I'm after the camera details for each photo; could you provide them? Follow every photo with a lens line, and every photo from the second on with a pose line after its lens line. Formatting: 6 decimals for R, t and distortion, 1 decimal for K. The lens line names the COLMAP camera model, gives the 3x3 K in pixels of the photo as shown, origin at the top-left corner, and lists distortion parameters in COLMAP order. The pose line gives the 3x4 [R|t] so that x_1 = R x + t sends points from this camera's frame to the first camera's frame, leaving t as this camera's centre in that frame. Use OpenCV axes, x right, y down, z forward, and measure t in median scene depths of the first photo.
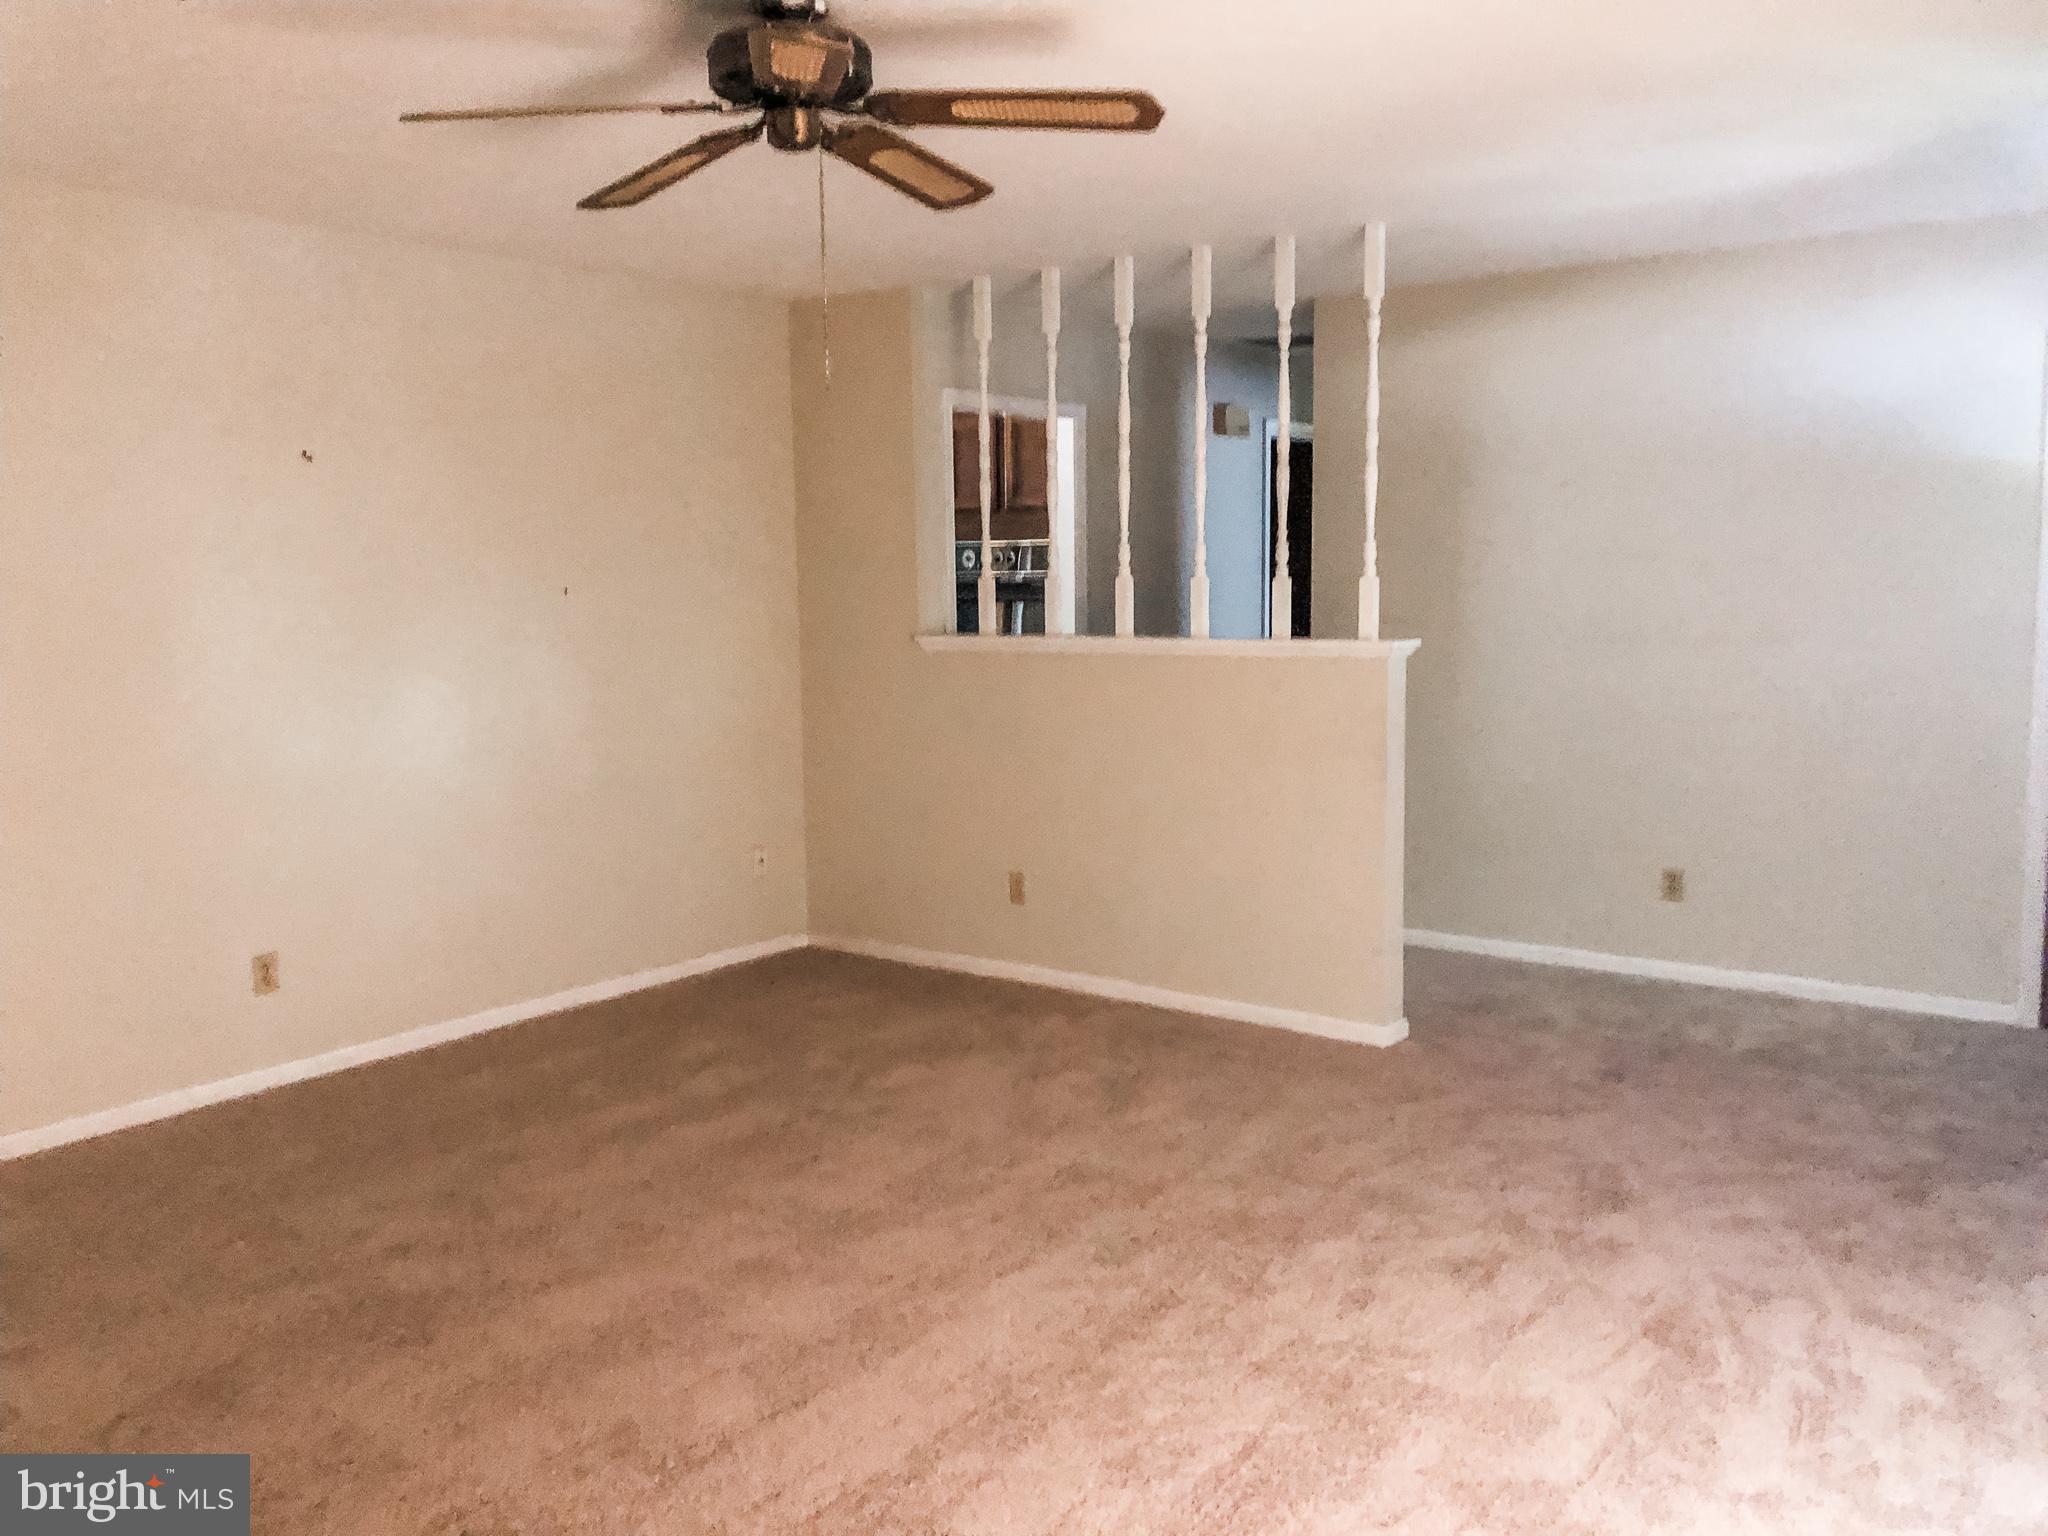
lens RADIAL K [[1670.9, 0, 1065.7], [0, 1670.9, 778.4], [0, 0, 1]] dist [0.160441, 0.000204]
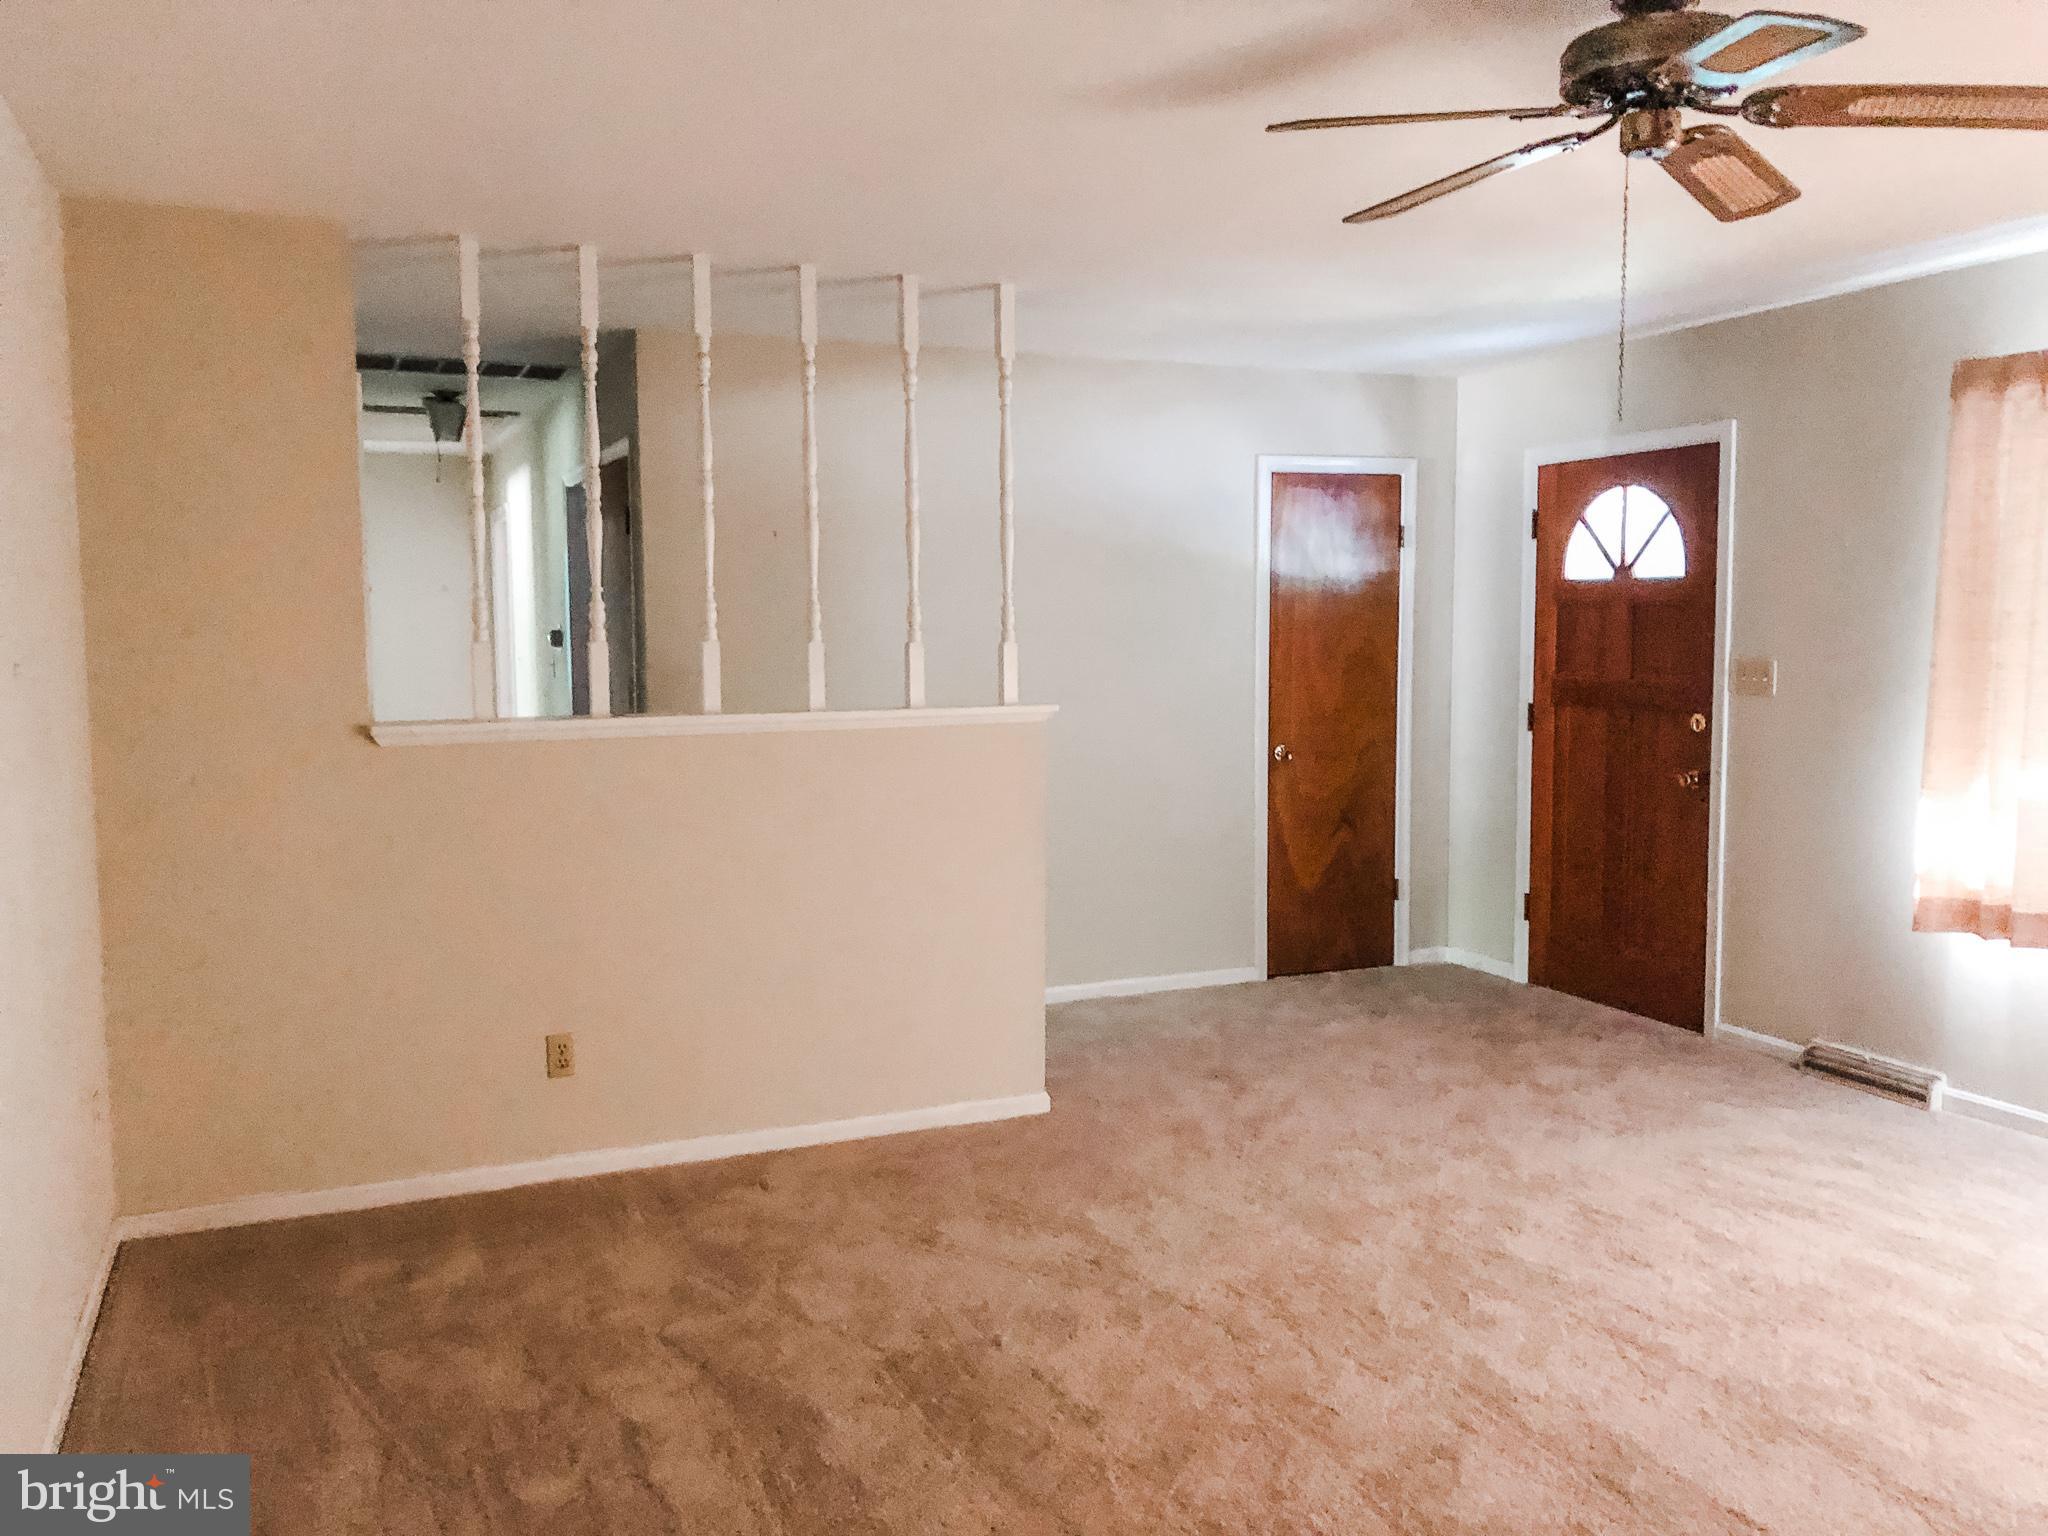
lens RADIAL K [[1723.0, 0, 1026.3], [0, 1723.0, 795.9], [0, 0, 1]] dist [0.183397, -0.281020]
pose [[0.496819, -0.082506, 0.863924, -0.669208], [0.108416, 0.993573, 0.032540, -0.059693], [-0.861056, 0.077497, 0.502571, 0.471450]]
